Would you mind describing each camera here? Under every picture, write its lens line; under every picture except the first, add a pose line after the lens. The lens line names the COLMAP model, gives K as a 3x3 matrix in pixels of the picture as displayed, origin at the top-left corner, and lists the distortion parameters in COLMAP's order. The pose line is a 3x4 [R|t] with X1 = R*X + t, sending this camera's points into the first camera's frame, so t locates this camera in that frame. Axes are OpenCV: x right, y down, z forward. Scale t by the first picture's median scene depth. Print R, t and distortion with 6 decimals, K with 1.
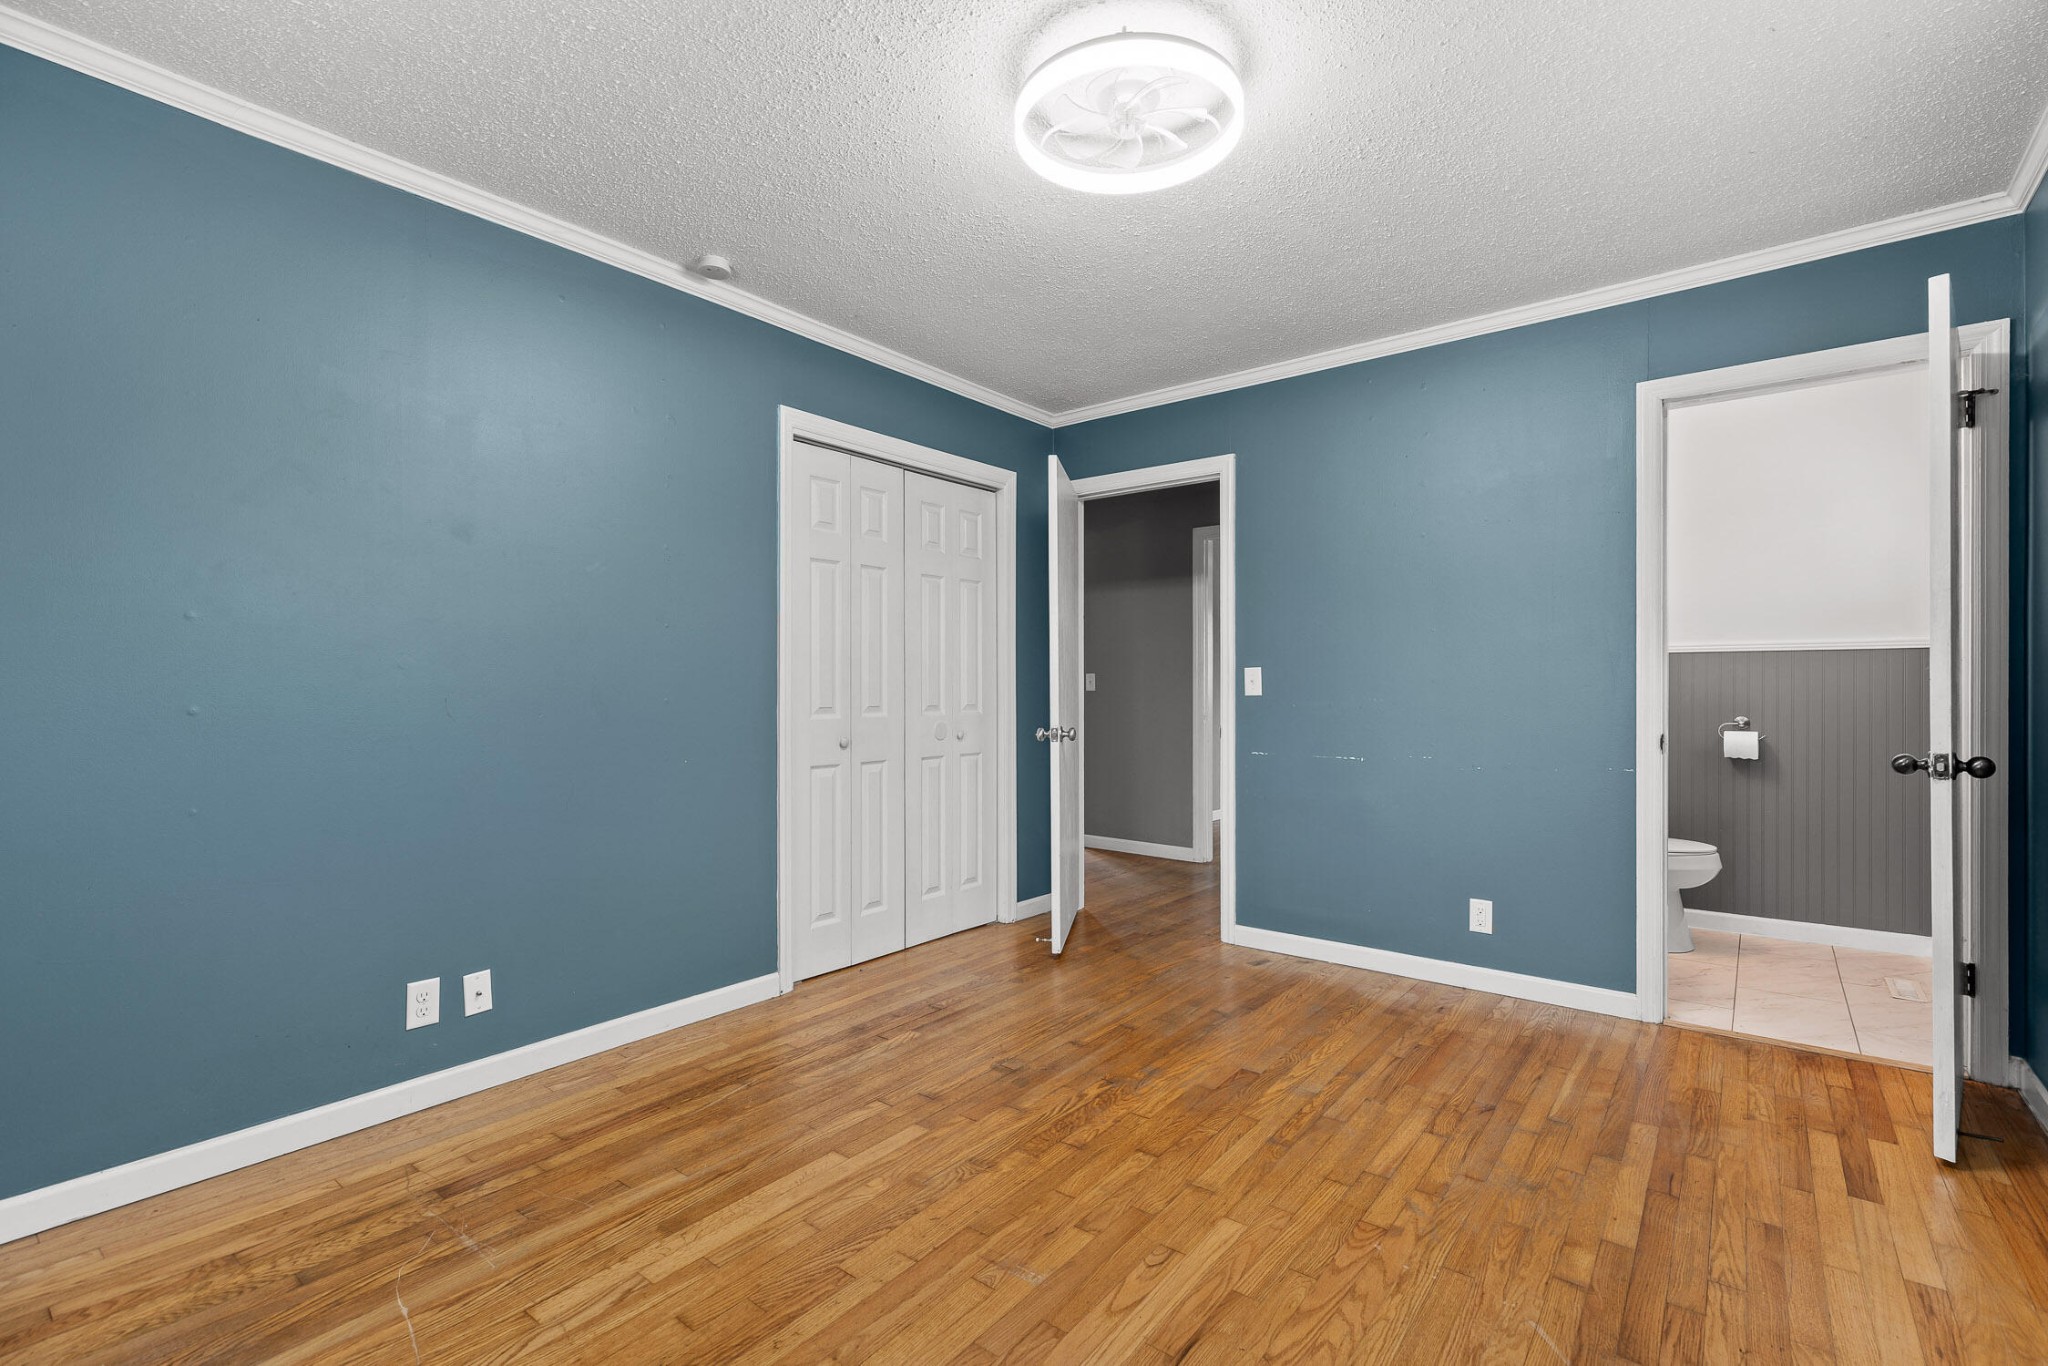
lens RADIAL K [[929.9, 0, 1030.9], [0, 929.9, 685.1], [0, 0, 1]] dist [0.003616, -0.000515]
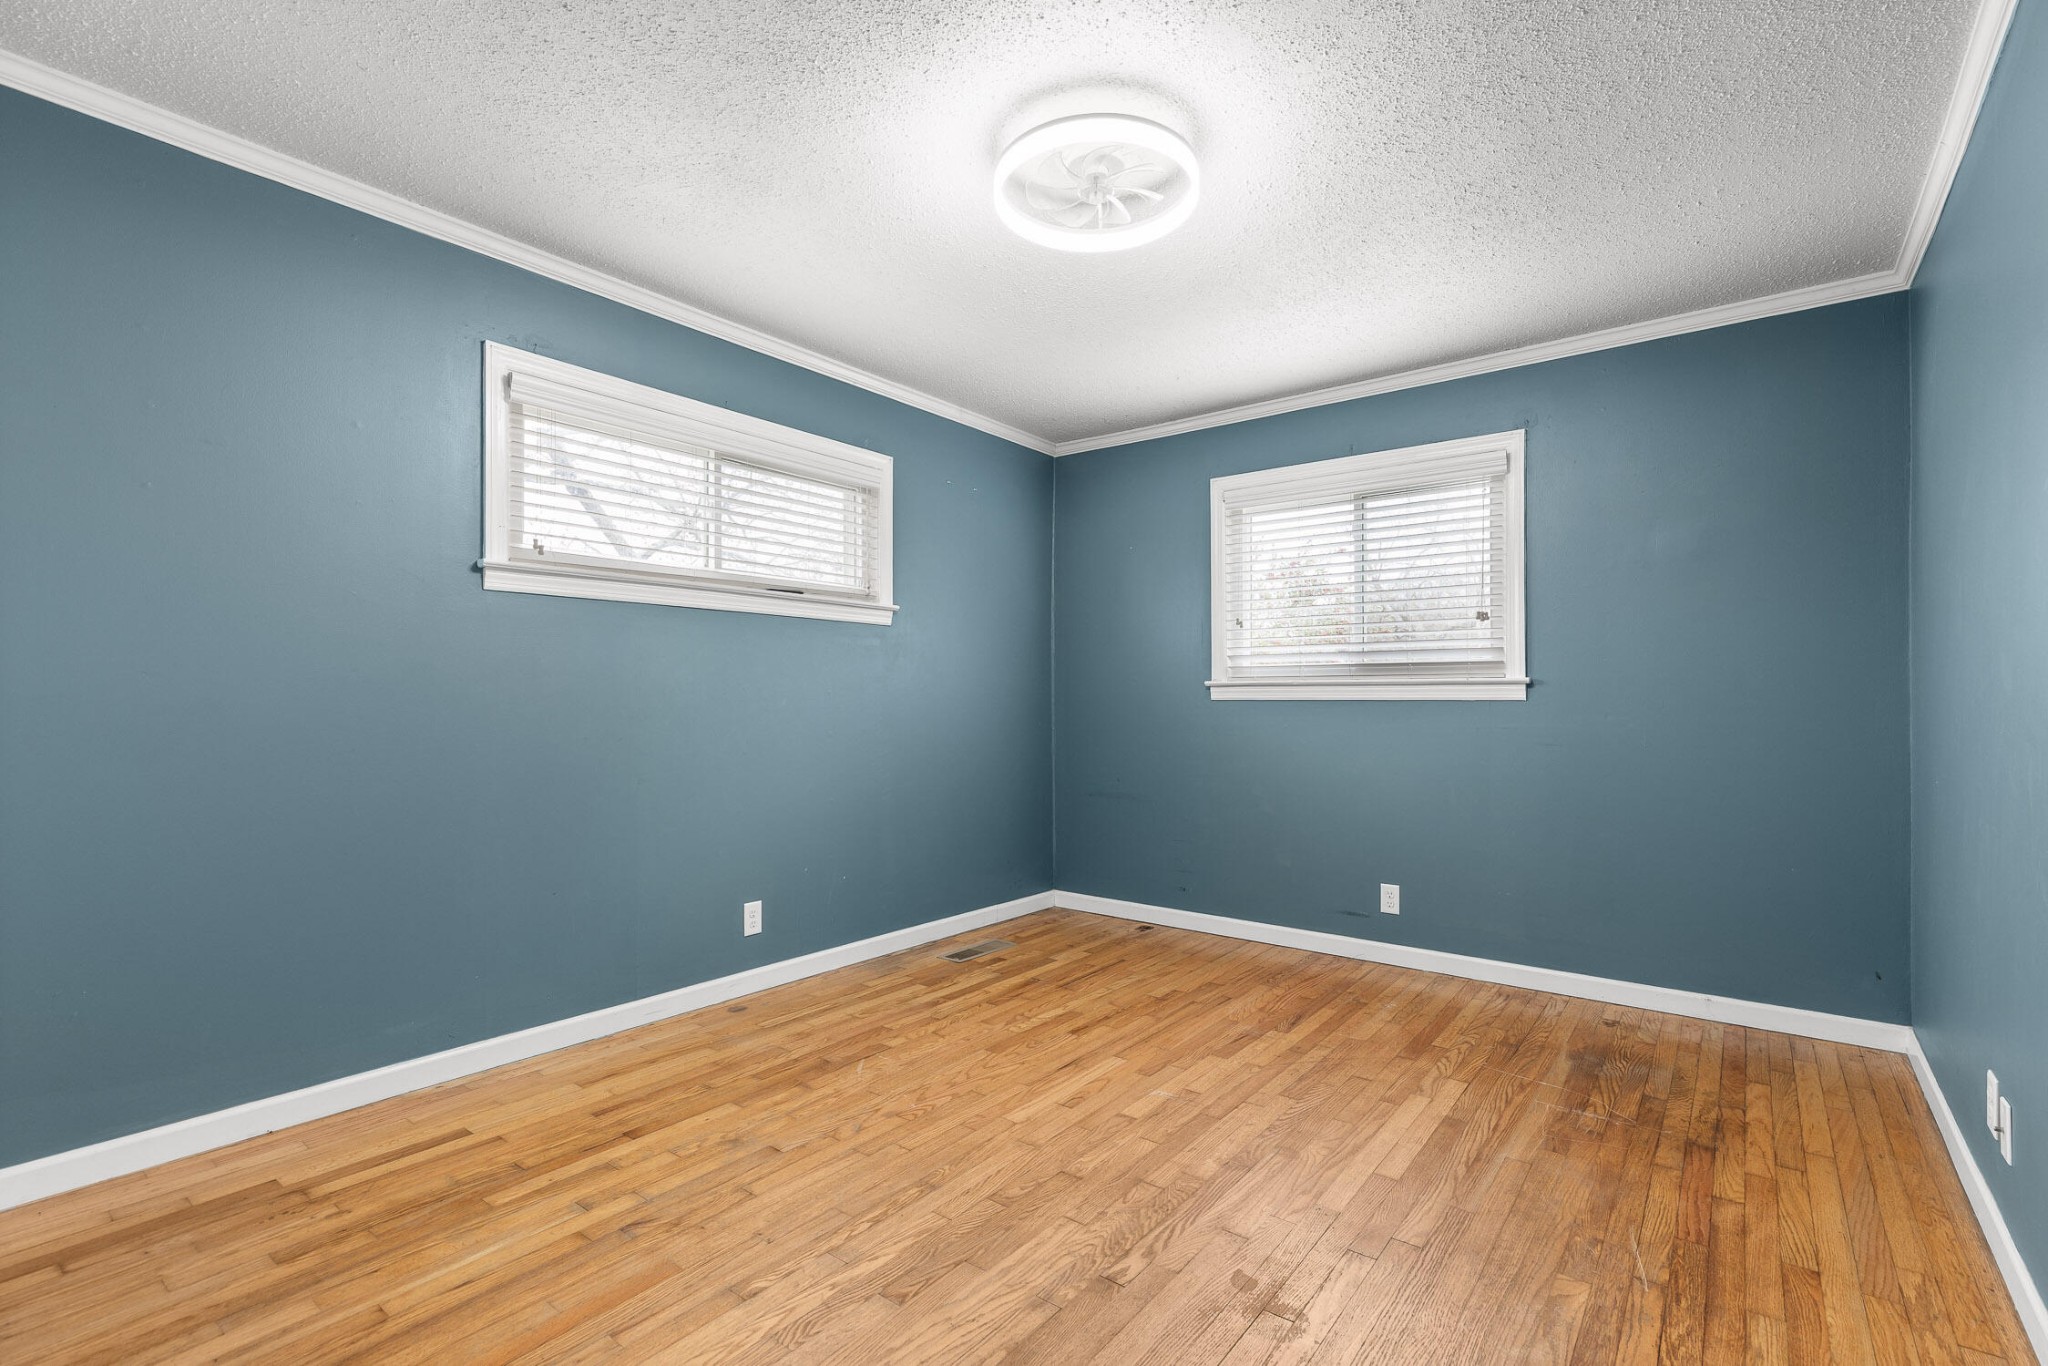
lens RADIAL K [[929.9, 0, 1030.9], [0, 929.9, 685.1], [0, 0, 1]] dist [0.003616, -0.000515]
pose [[-0.999977, -0.002130, -0.006391, 0.176558], [-0.001988, 0.999750, -0.022254, 0.012921], [0.006437, -0.022240, -0.999732, 2.007244]]
